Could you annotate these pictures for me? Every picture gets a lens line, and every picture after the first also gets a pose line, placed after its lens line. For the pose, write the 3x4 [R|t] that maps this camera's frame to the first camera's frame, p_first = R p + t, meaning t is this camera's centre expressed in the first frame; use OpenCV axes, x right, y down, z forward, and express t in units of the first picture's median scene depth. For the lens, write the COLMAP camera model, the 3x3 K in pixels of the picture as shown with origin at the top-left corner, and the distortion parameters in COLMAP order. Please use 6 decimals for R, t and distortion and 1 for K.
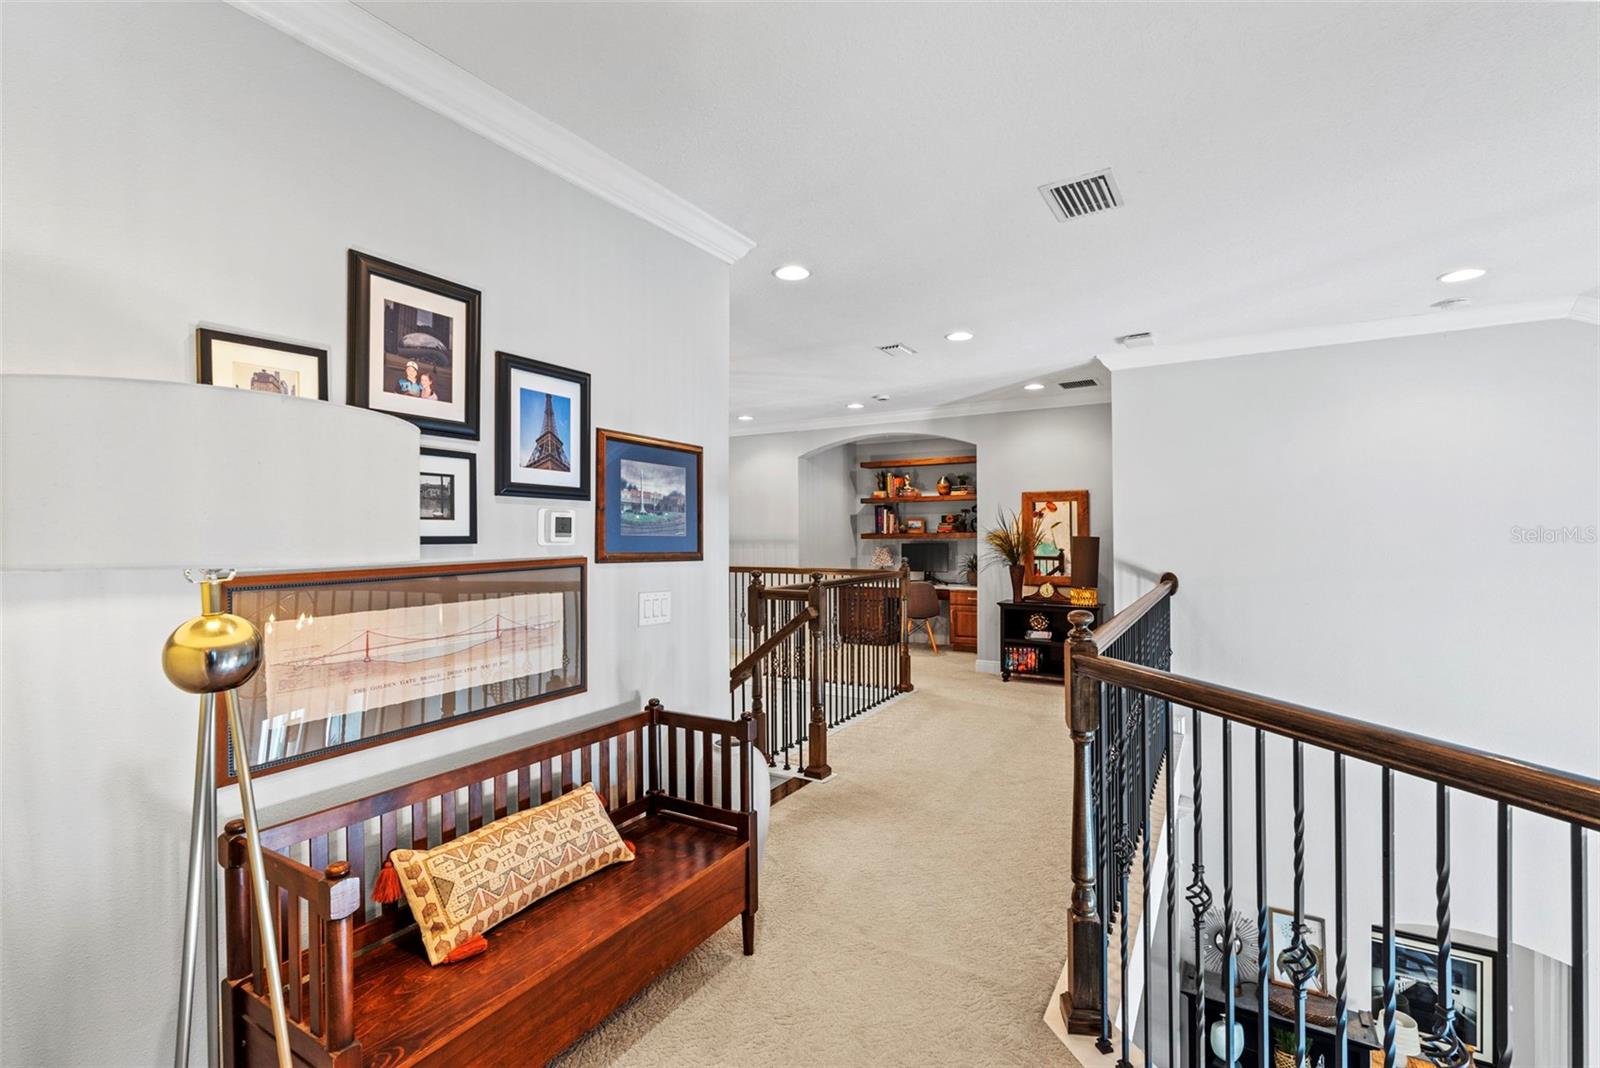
lens RADIAL K [[718.2, 0, 800.2], [0, 718.2, 535.9], [0, 0, 1]] dist [-0.000219, -0.000007]
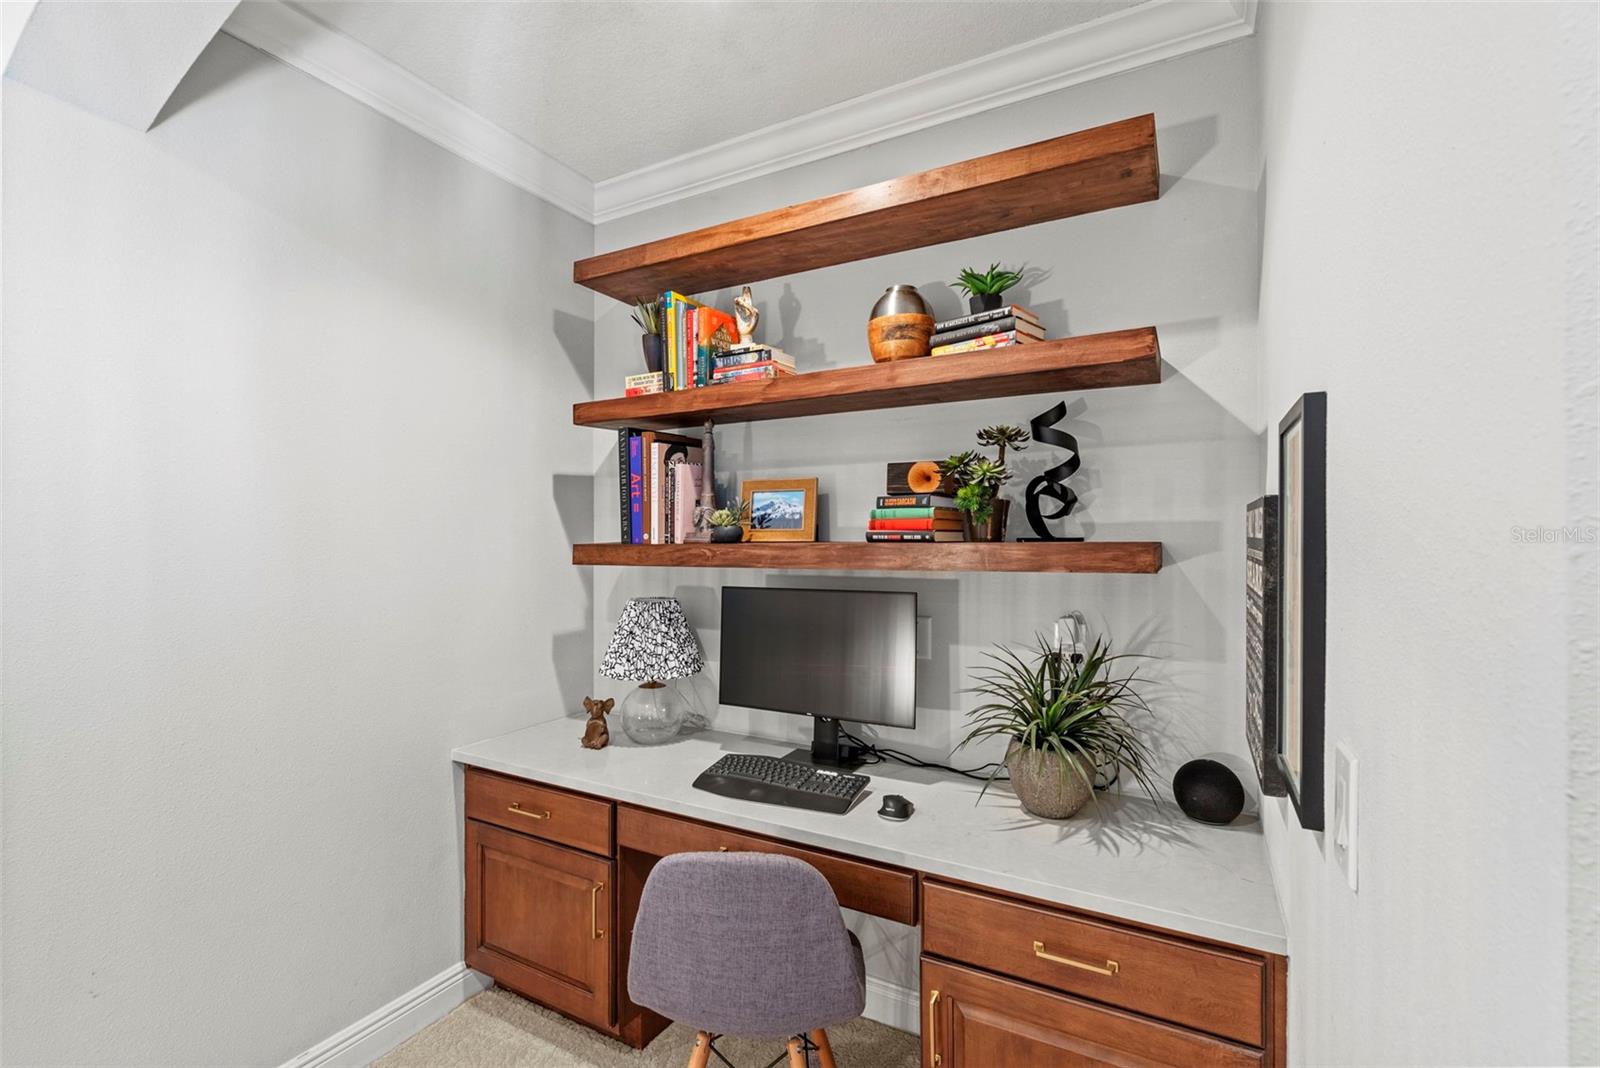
lens RADIAL K [[718.2, 0, 801.0], [0, 718.2, 534.4], [0, 0, 1]] dist [-0.000219, -0.000007]
pose [[0.999577, 0.003598, 0.028860, 0.159689], [-0.003673, 0.999990, 0.002562, -0.007229], [-0.028850, -0.002667, 0.999580, 0.759146]]
